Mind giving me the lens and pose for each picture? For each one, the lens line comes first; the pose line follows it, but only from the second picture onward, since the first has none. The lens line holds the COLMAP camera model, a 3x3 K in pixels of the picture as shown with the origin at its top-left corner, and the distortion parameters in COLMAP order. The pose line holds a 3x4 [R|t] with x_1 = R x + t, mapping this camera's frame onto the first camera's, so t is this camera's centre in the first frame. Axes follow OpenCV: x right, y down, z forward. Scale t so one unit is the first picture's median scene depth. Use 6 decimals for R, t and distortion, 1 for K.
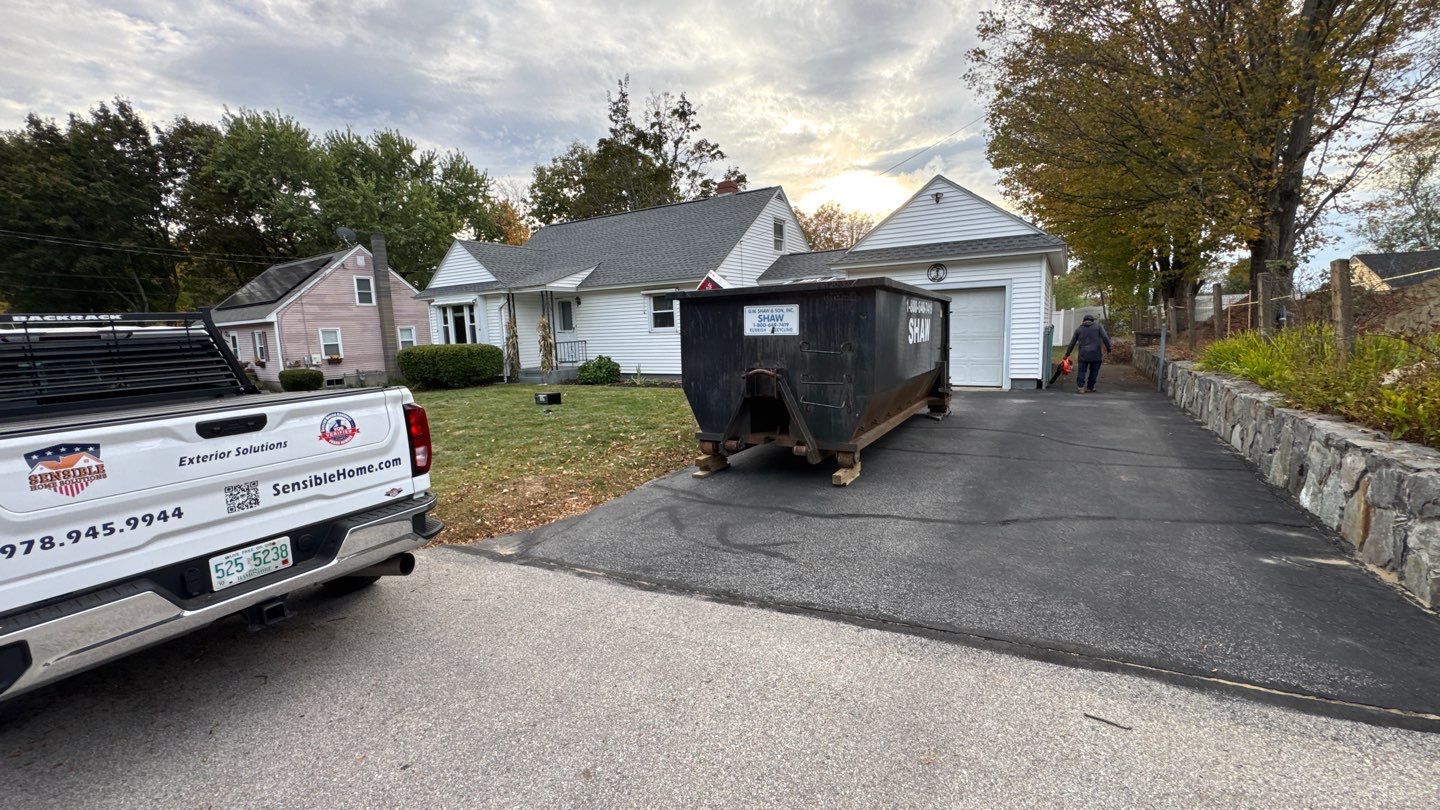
lens RADIAL K [[570.4, 0, 720.0], [0, 570.4, 405.0], [0, 0, 1]] dist [-0.009084, -0.000088]
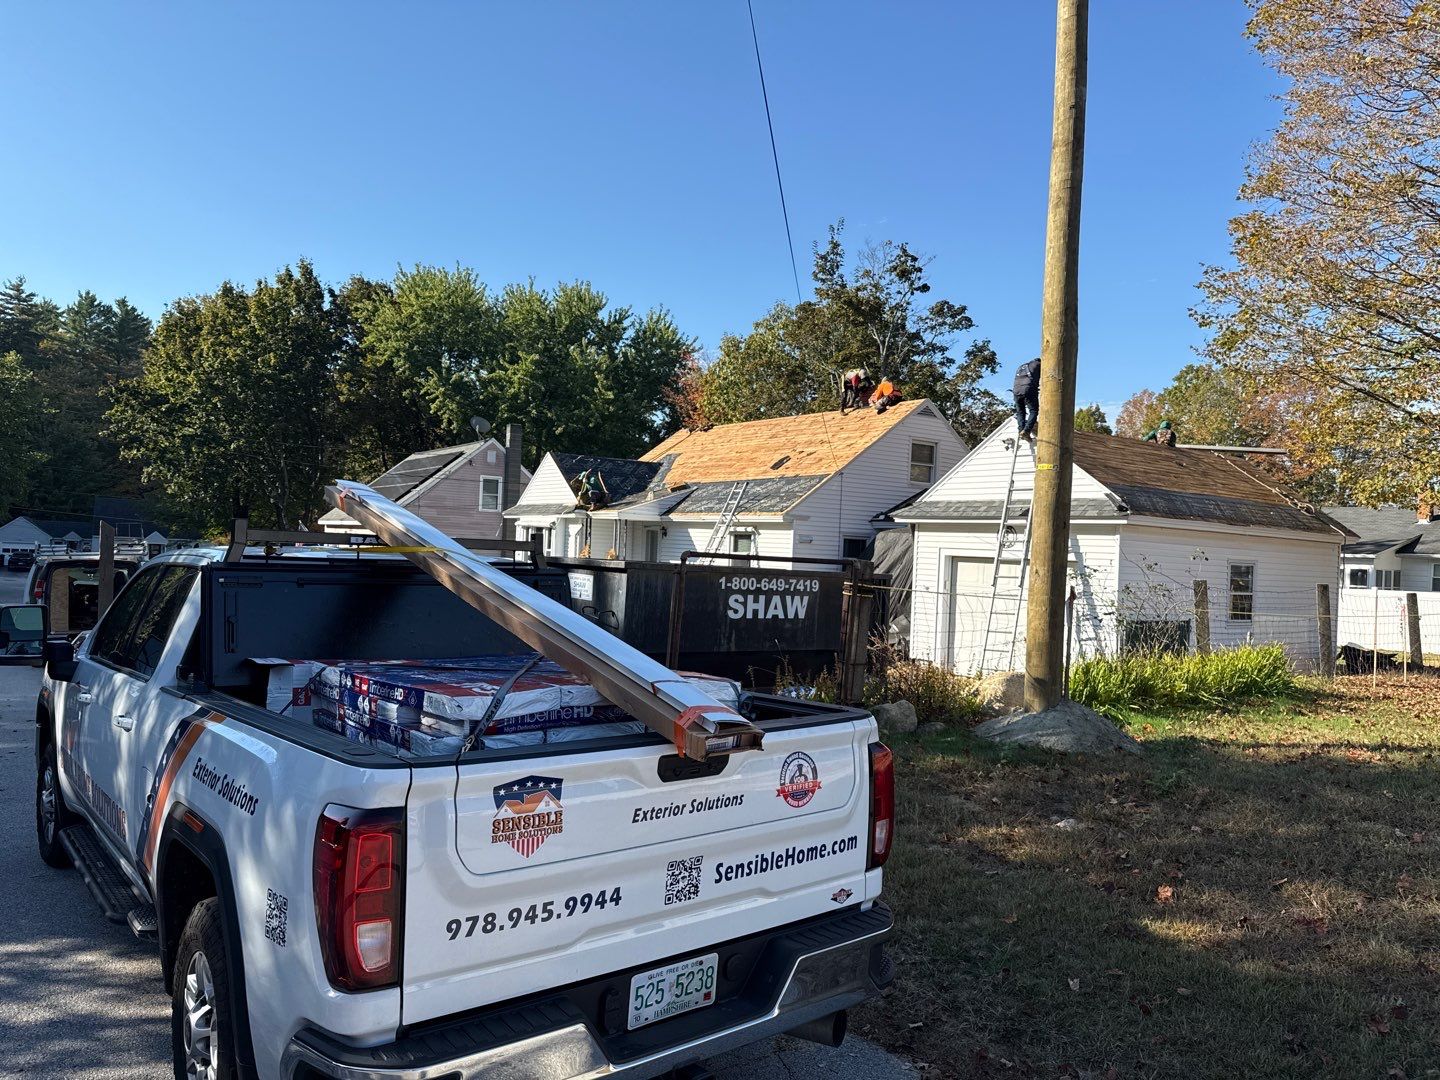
lens RADIAL K [[1003.6, 0, 720.0], [0, 1003.6, 540.0], [0, 0, 1]] dist [0.073266, -0.002485]
pose [[0.916533, 0.071701, -0.393479, 0.226471], [-0.128898, 0.984262, -0.120888, -0.004555], [0.378619, 0.161517, 0.911351, -0.159827]]
